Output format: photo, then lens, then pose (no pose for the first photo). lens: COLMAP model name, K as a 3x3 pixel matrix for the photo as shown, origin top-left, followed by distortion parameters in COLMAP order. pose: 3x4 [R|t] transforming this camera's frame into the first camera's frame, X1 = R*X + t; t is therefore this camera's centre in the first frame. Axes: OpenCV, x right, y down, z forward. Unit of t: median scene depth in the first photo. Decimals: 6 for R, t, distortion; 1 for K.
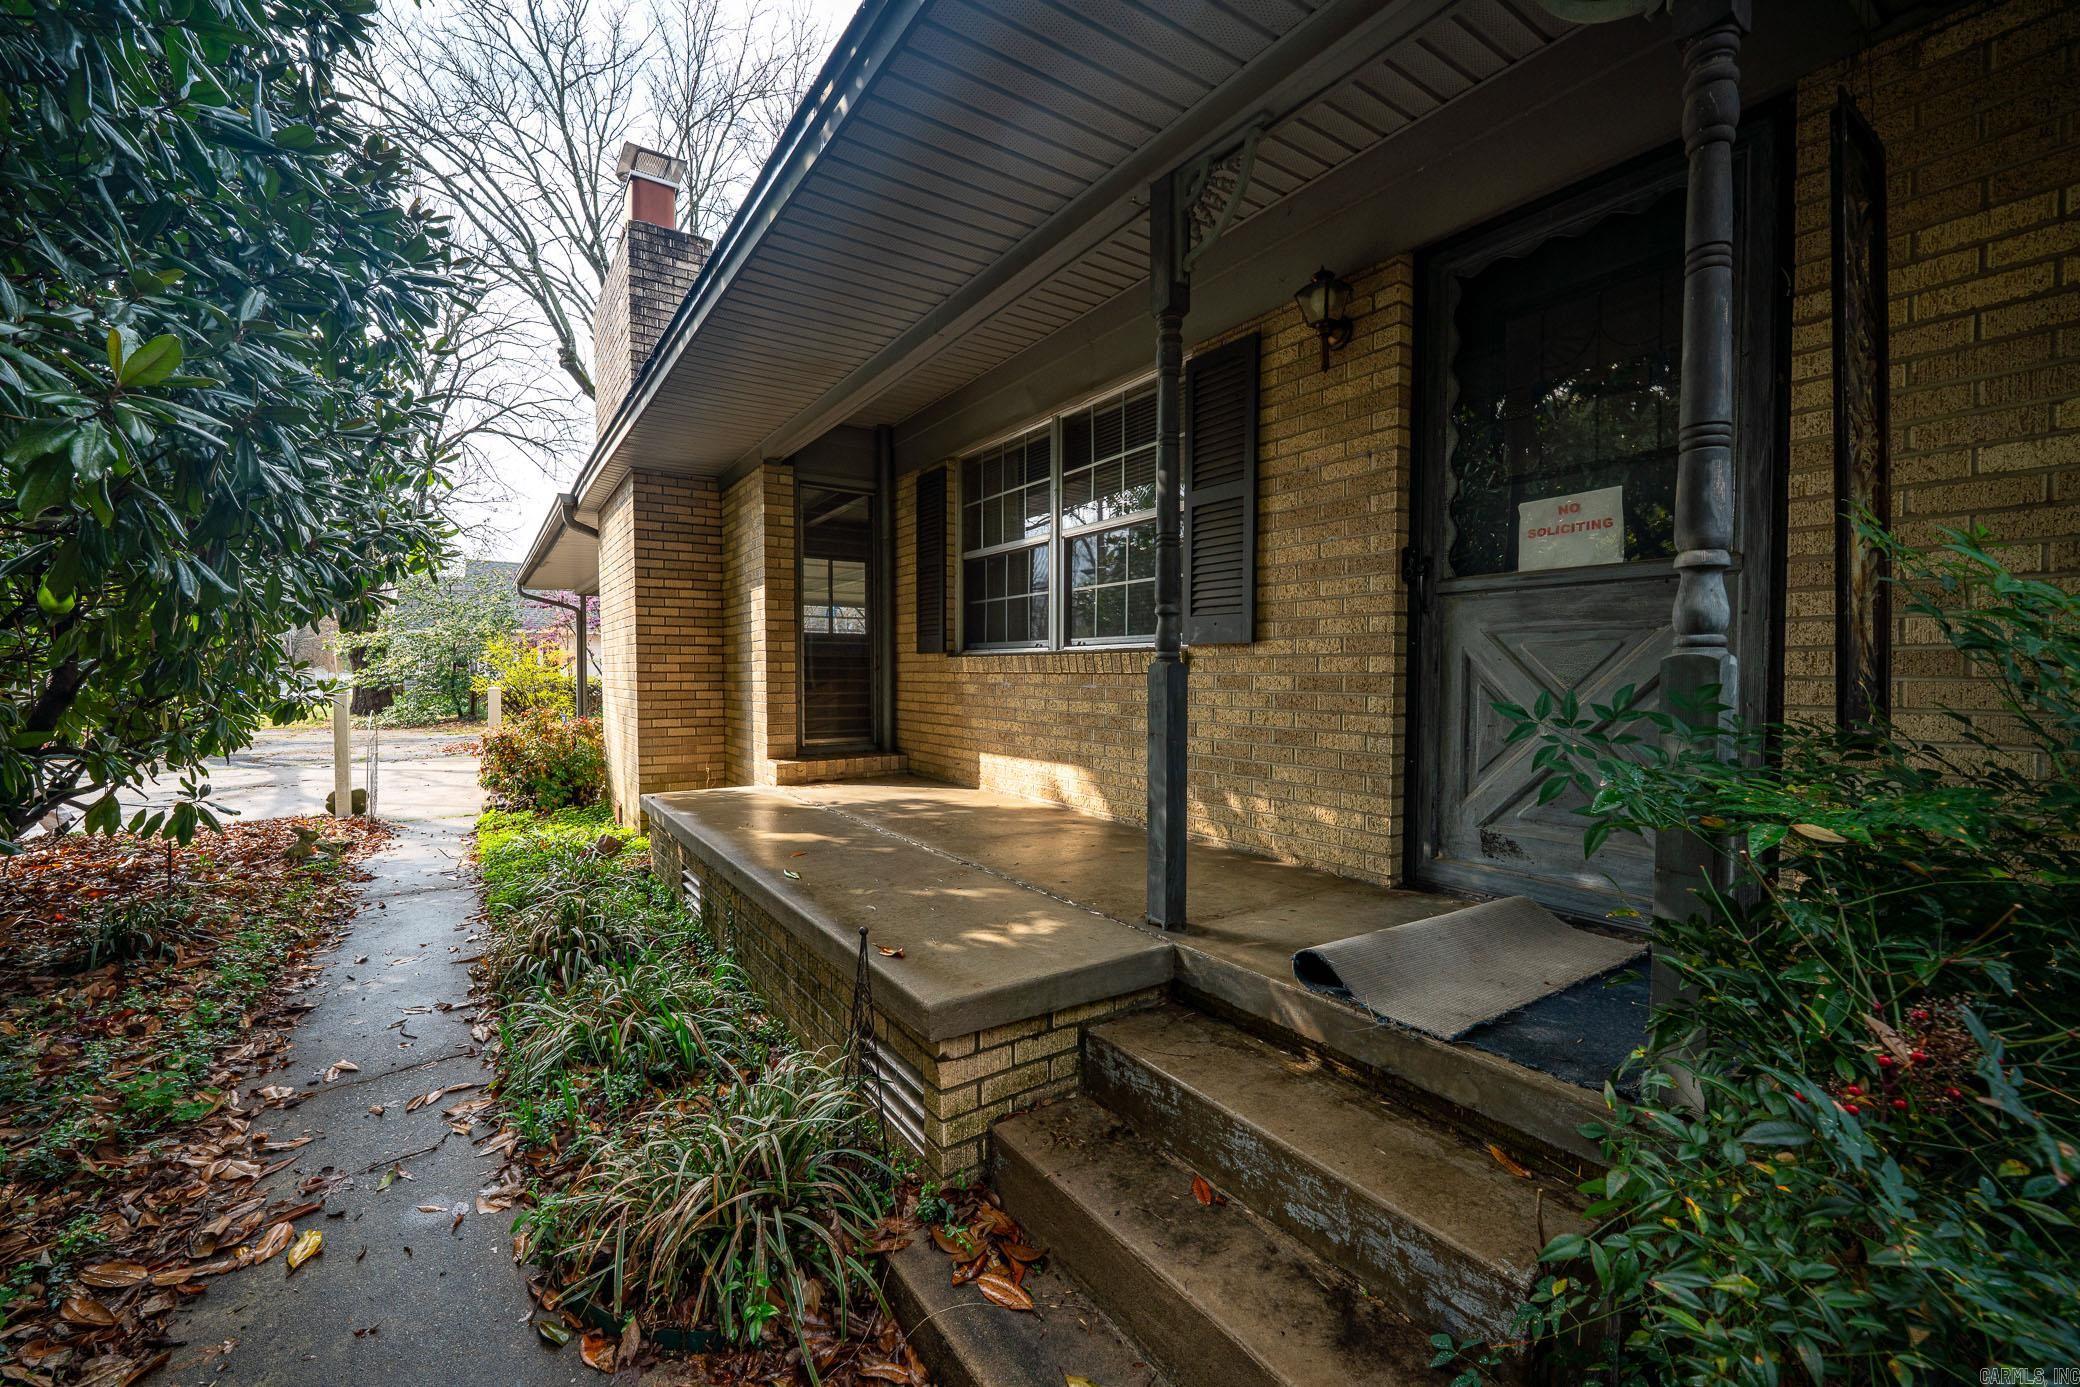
lens RADIAL K [[850.5, 0, 1040.0], [0, 850.5, 693.5], [0, 0, 1]] dist [0.000120, -0.000020]
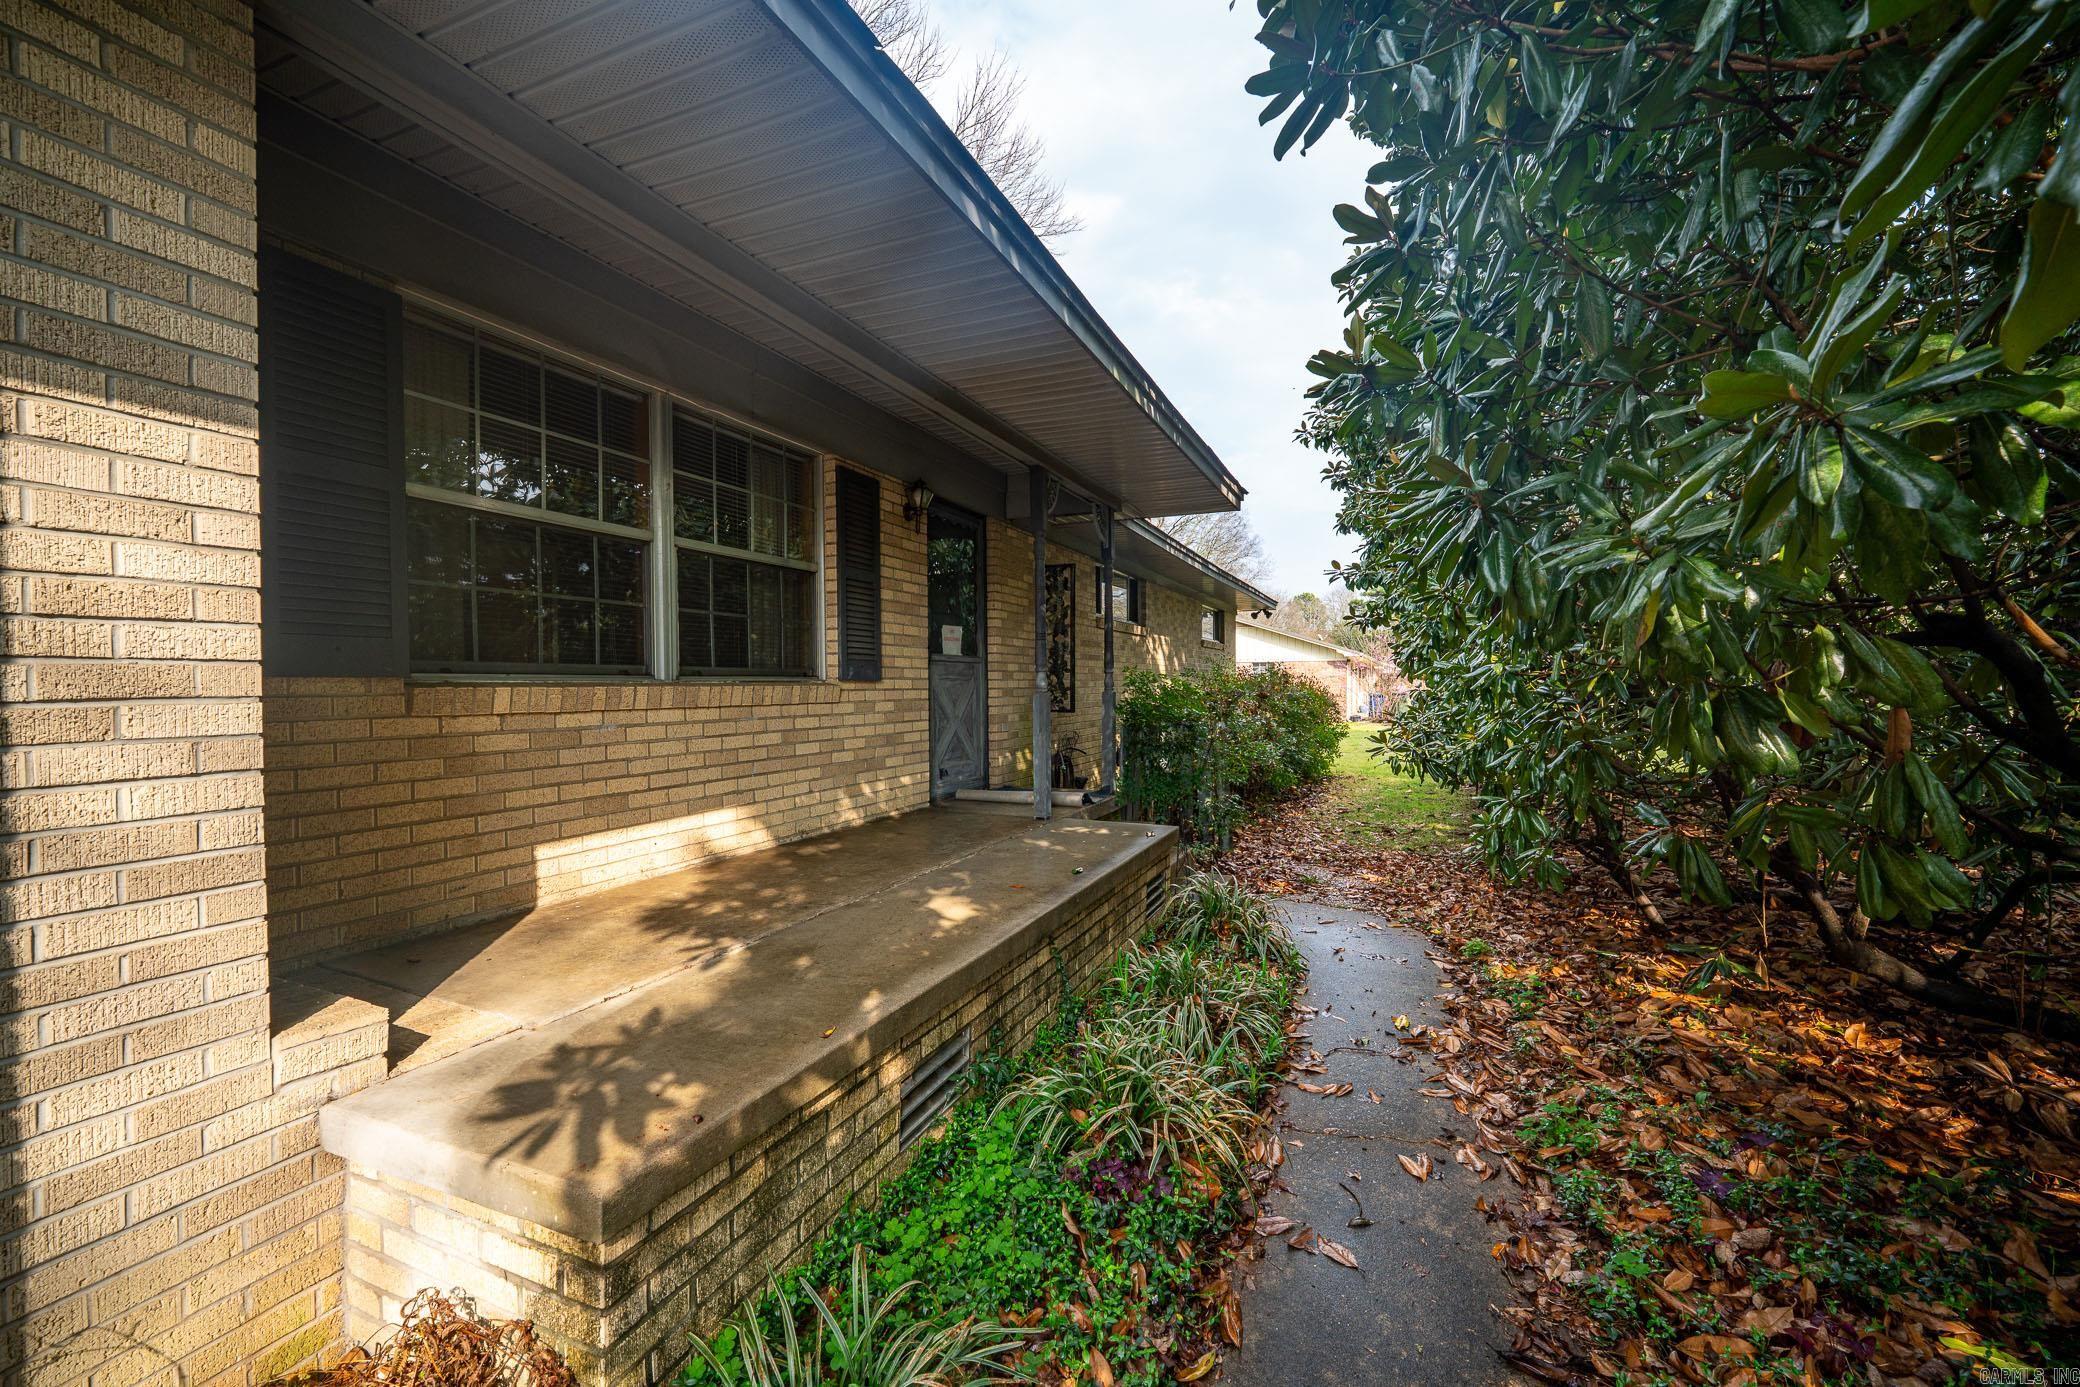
lens RADIAL K [[850.5, 0, 1040.0], [0, 850.5, 693.5], [0, 0, 1]] dist [0.000120, -0.000020]
pose [[-0.542728, -0.006172, 0.839886, -1.199025], [0.027480, 0.999307, 0.025101, -0.067362], [-0.839459, 0.036703, -0.542183, 1.591152]]
